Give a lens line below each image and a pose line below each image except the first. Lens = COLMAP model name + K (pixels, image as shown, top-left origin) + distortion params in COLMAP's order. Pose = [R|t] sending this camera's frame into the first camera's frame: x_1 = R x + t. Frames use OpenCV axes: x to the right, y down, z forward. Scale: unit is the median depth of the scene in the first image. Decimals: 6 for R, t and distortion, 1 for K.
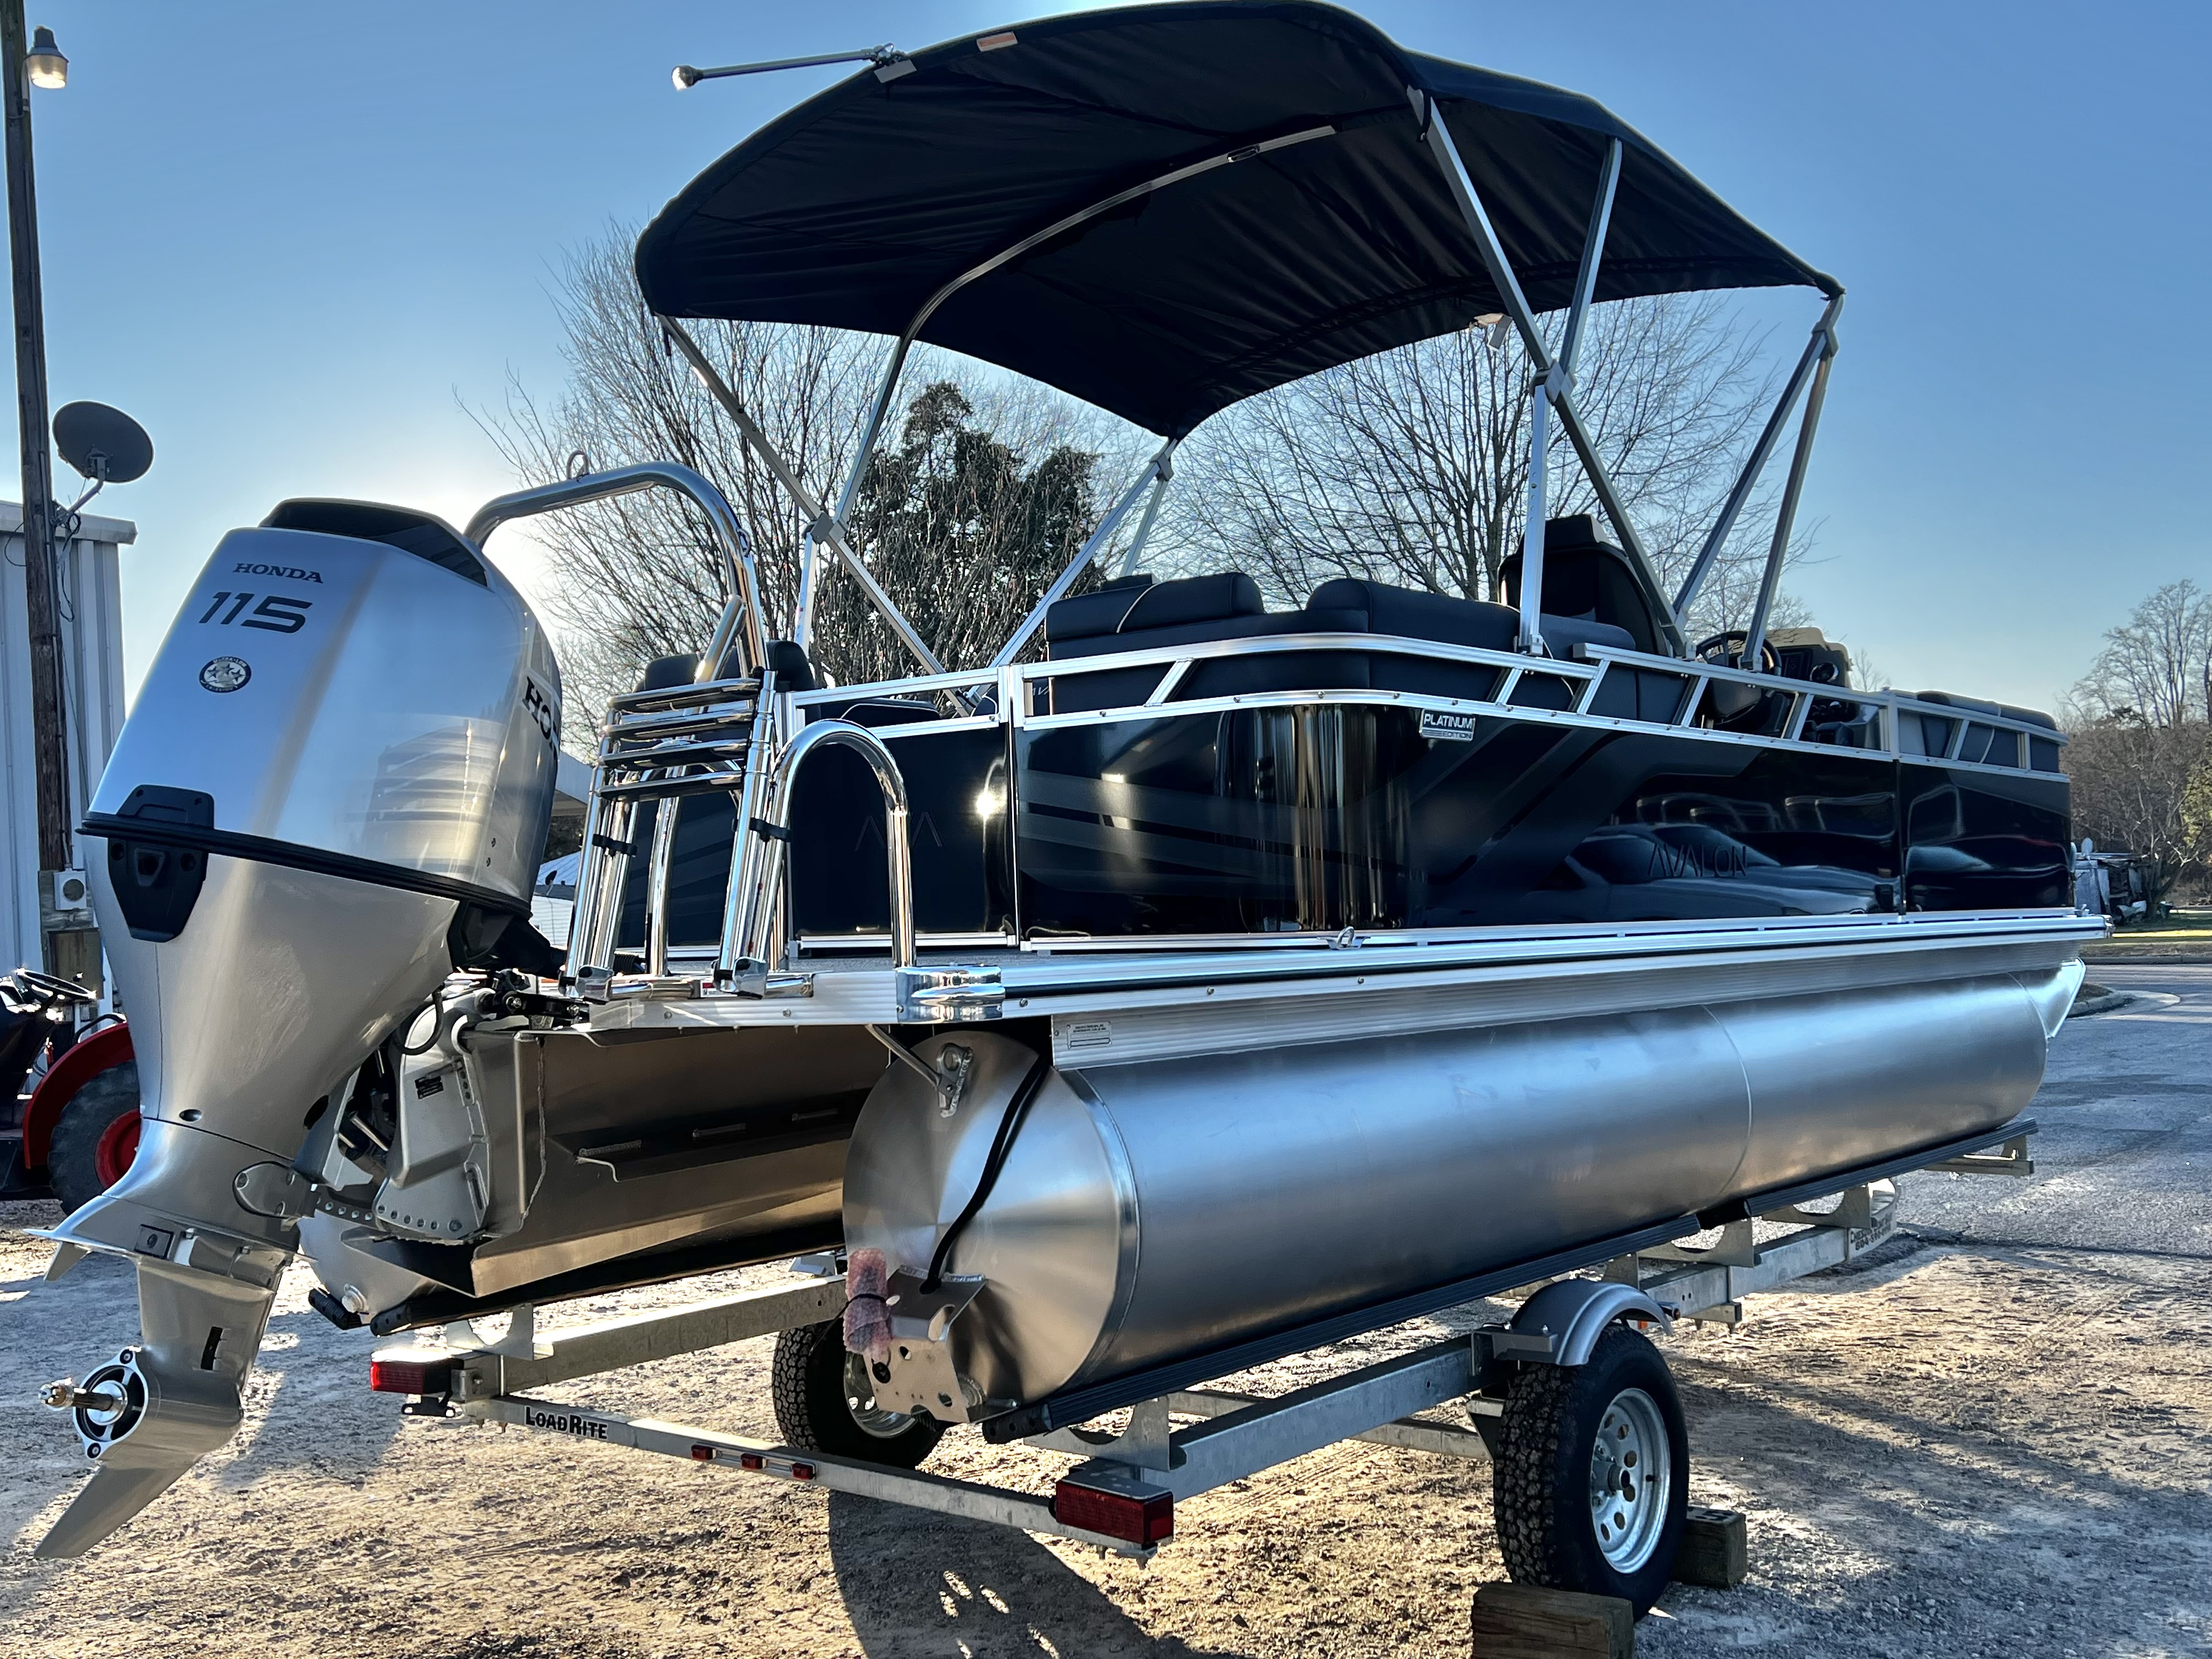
lens RADIAL K [[2146.8, 0, 1110.4], [0, 2146.8, 843.4], [0, 0, 1]] dist [0.135957, -0.239814]
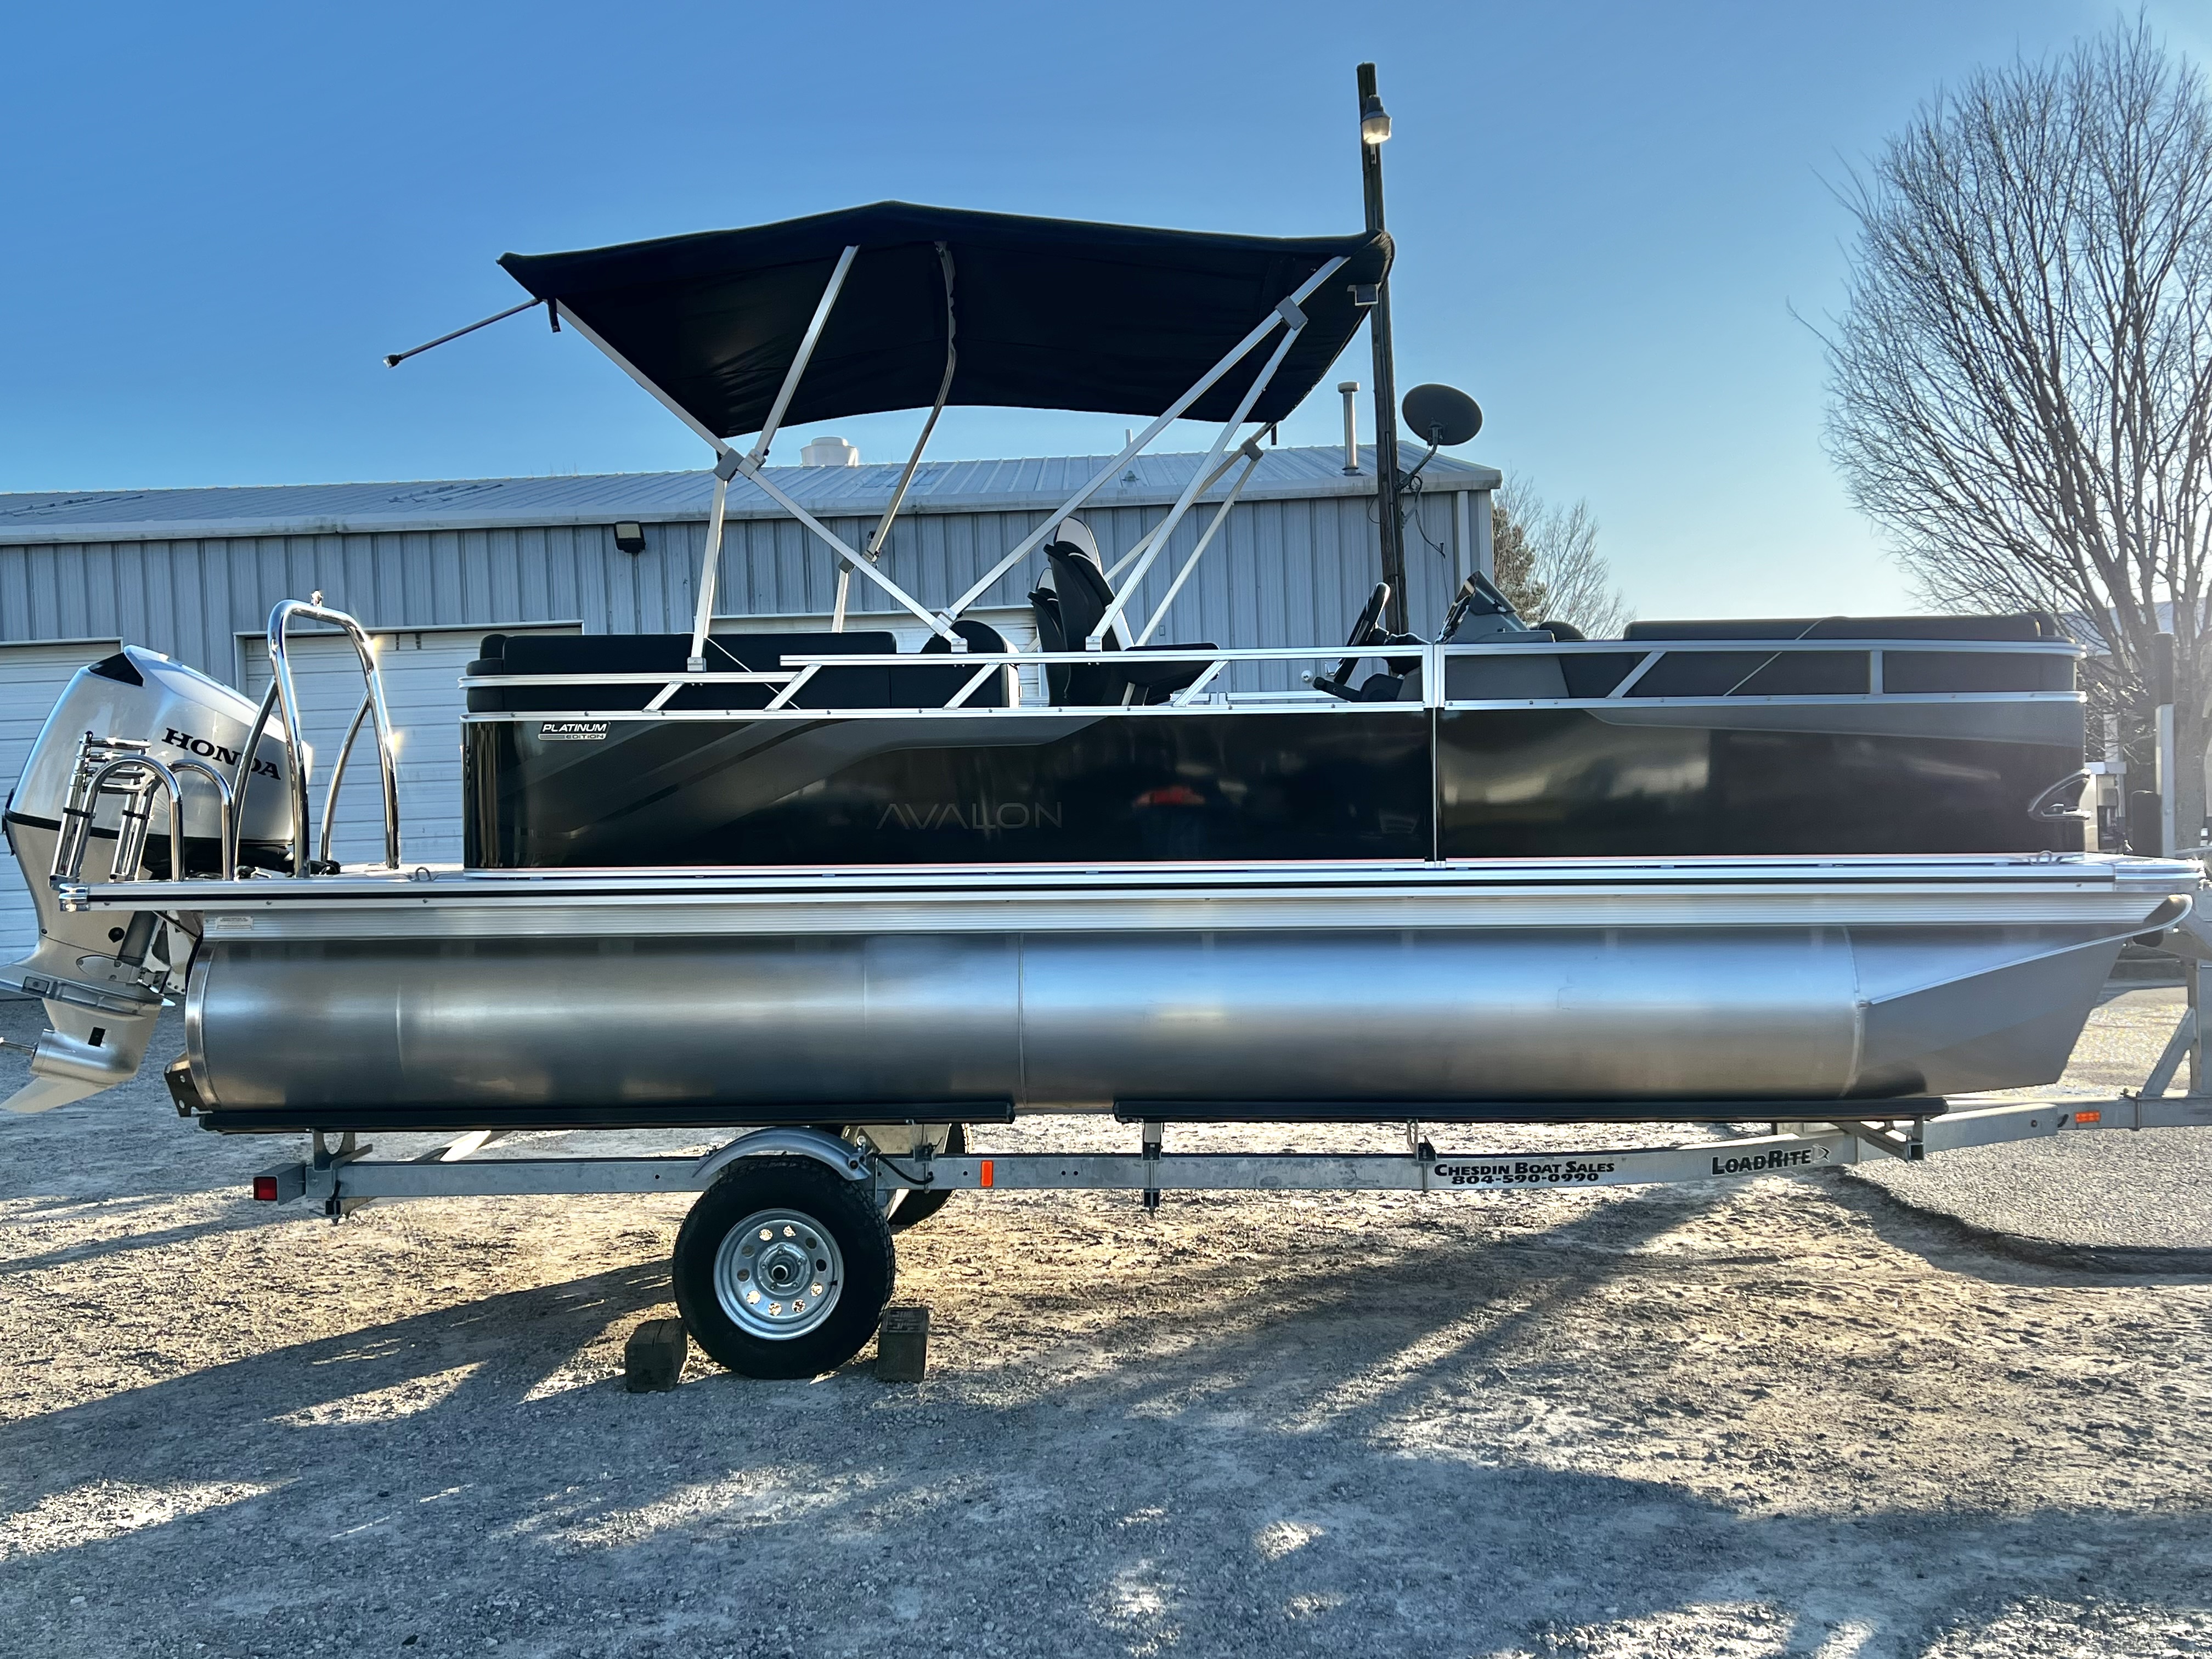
lens RADIAL K [[2059.9, 0, 1095.0], [0, 2059.9, 825.6], [0, 0, 1]] dist [0.035072, -0.019606]
pose [[0.618837, 0.029196, -0.784977, 1.190205], [0.019882, 0.998407, 0.052809, -0.045814], [0.785268, -0.048287, 0.617270, 0.324585]]
